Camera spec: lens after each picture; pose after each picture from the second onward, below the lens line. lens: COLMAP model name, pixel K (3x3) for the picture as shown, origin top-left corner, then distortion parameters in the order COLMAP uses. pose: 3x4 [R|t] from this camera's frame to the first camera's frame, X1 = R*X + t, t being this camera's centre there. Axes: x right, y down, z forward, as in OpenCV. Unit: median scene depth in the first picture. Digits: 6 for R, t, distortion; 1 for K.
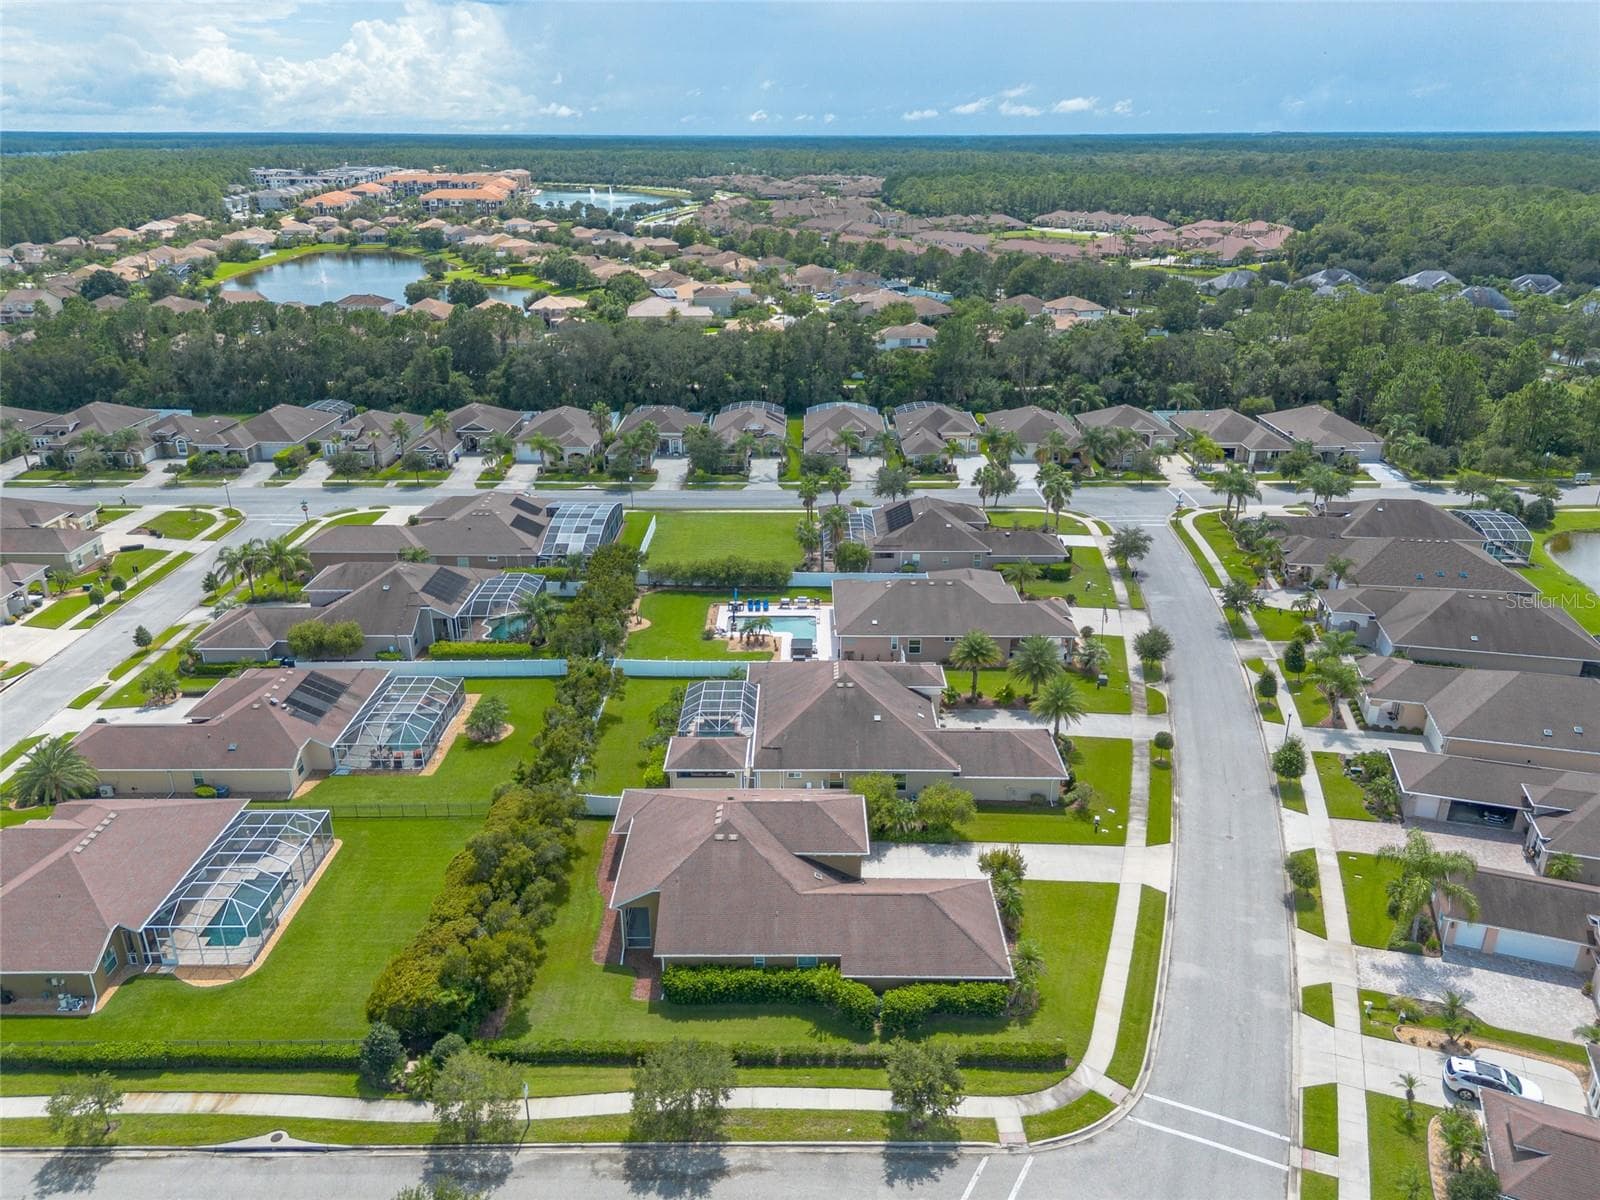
lens RADIAL K [[1141.2, 0, 795.5], [0, 1141.2, 612.9], [0, 0, 1]] dist [0.068182, -0.060572]
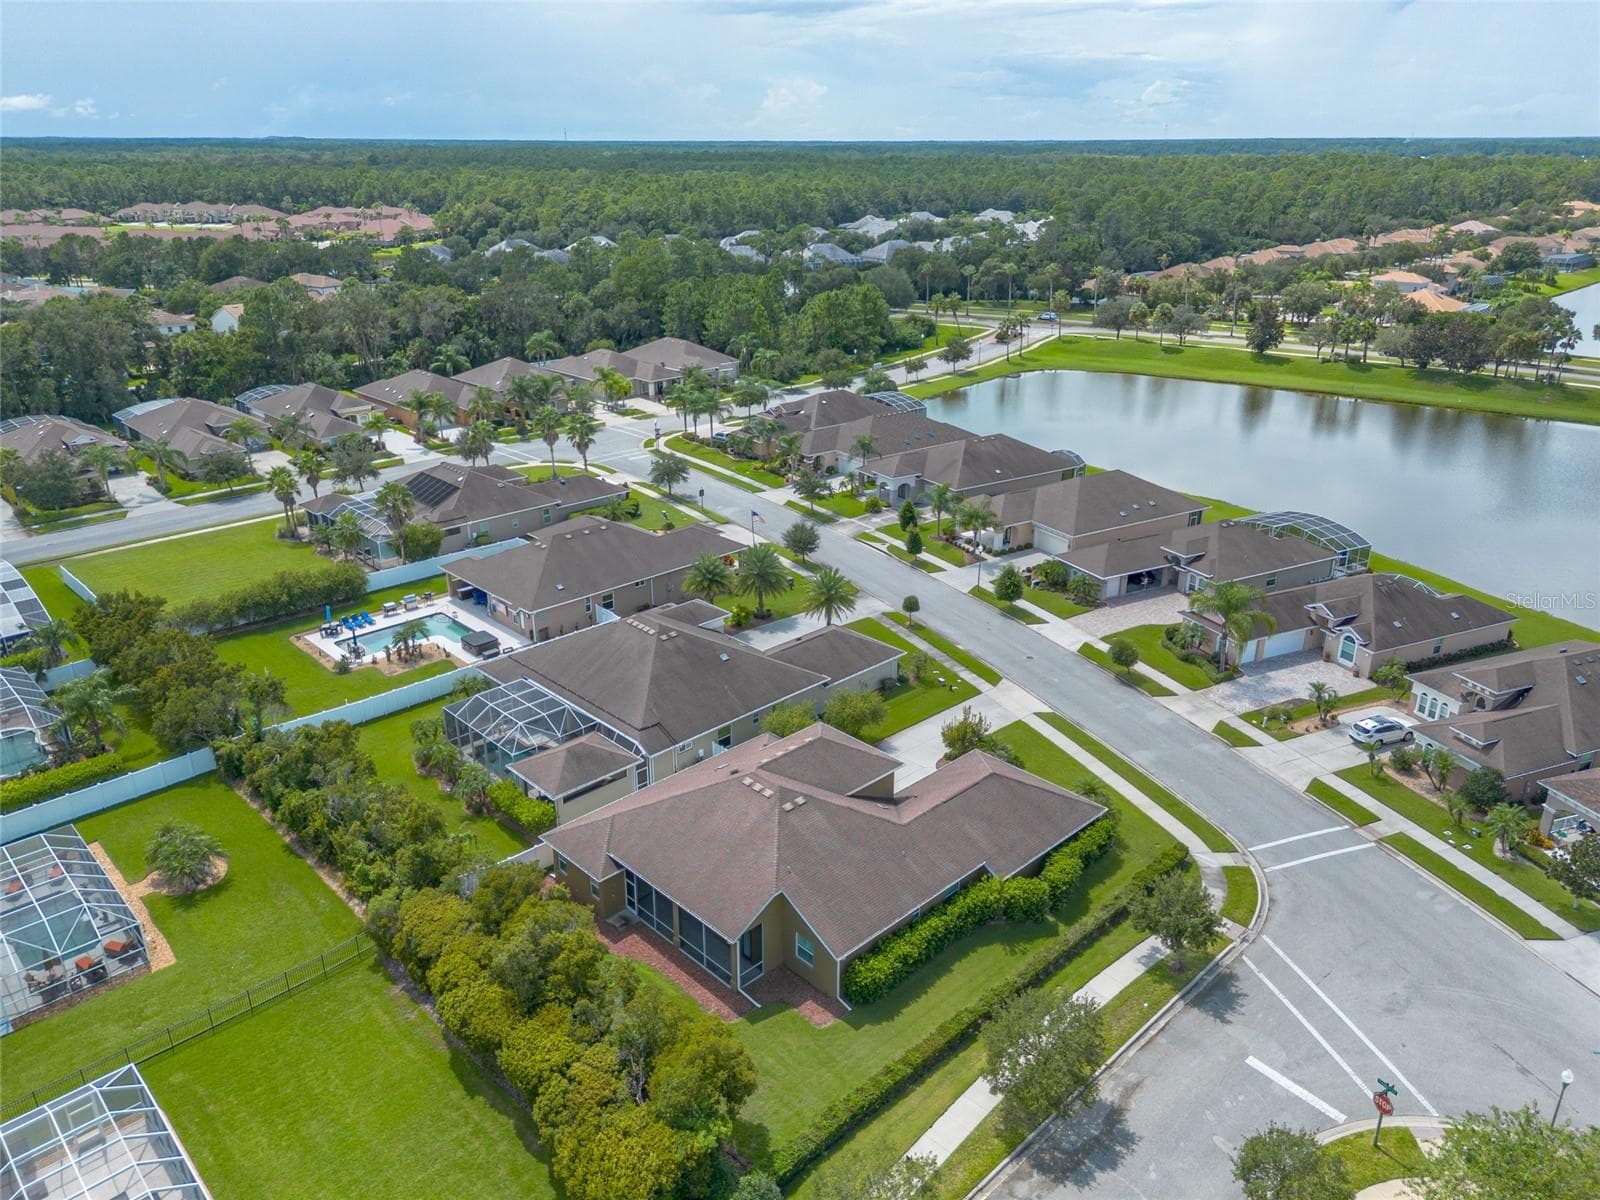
lens RADIAL K [[1141.2, 0, 804.1], [0, 1141.2, 609.2], [0, 0, 1]] dist [0.068182, -0.060572]
pose [[0.714363, -0.264020, 0.648058, -0.360341], [0.269327, 0.958489, 0.093608, -0.006431], [-0.645871, 0.107670, 0.755816, 0.245393]]
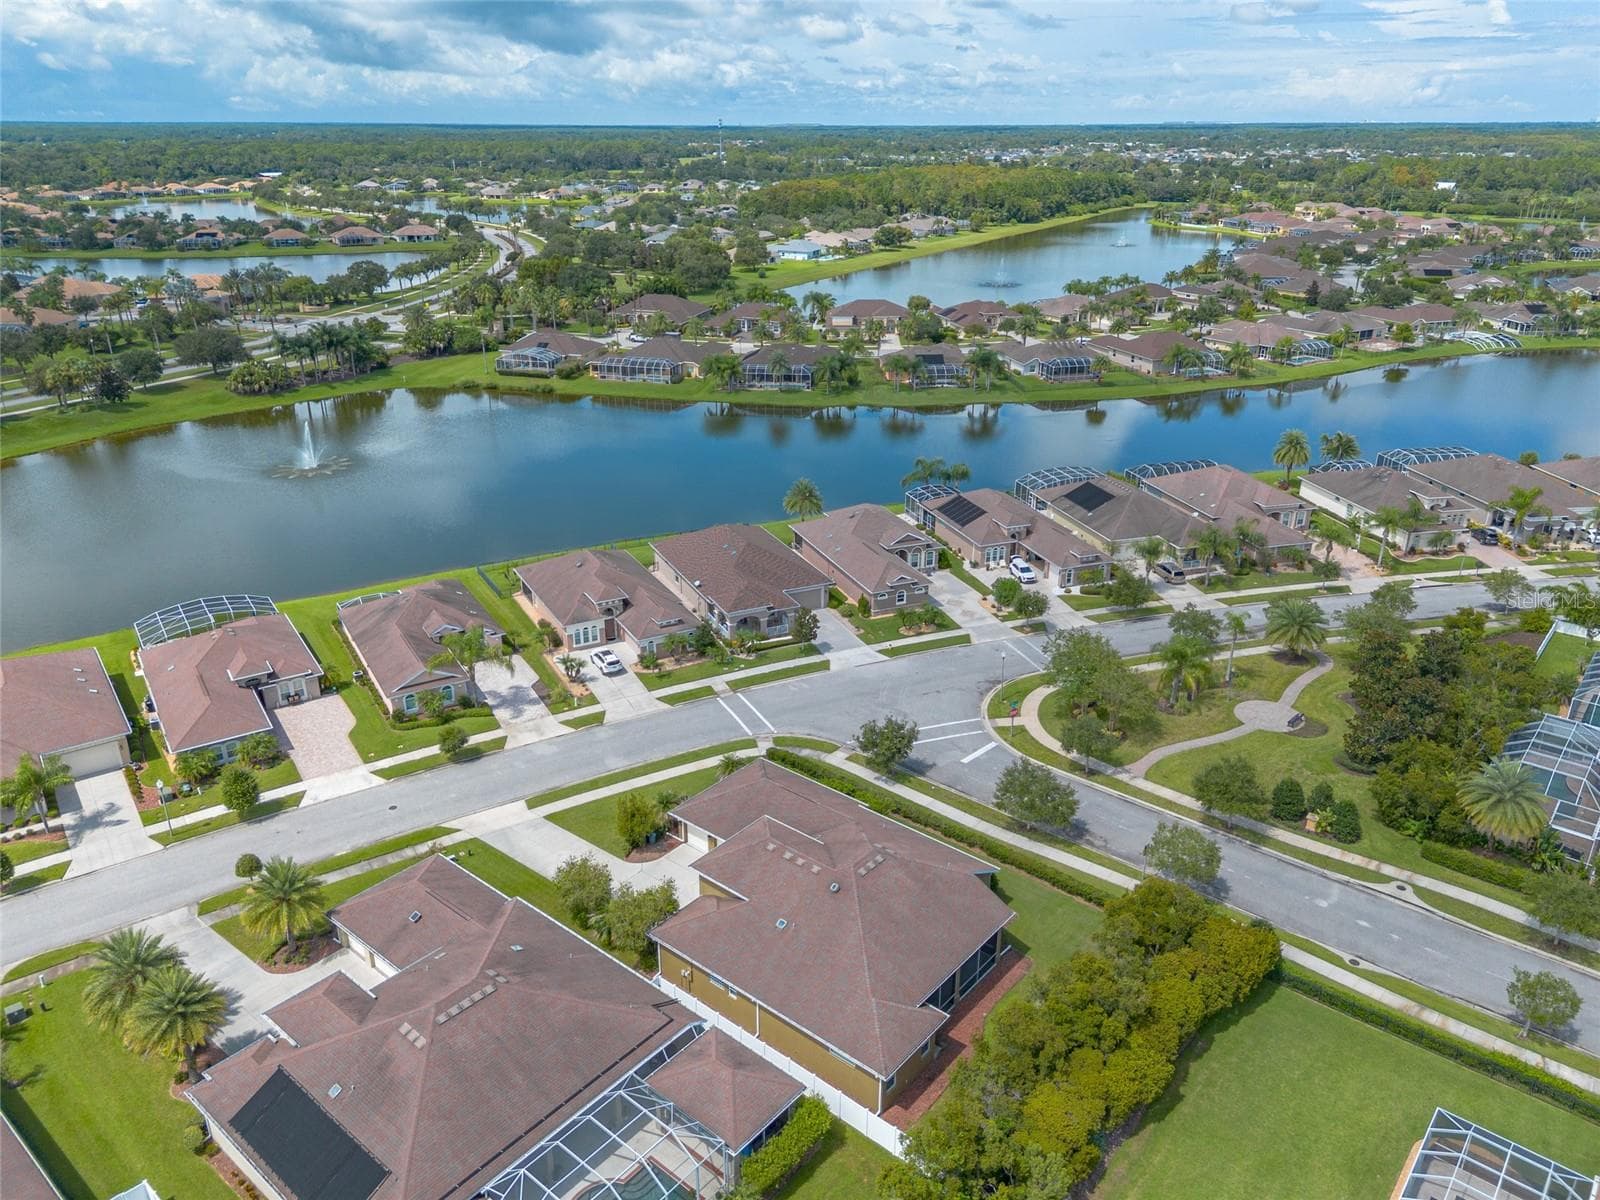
lens RADIAL K [[1141.2, 0, 798.2], [0, 1141.2, 591.1], [0, 0, 1]] dist [0.068182, -0.060572]
pose [[-0.771165, -0.239415, 0.589902, -0.334127], [0.246320, 0.742222, 0.623243, -0.367360], [-0.587052, 0.625929, -0.513403, 0.920163]]
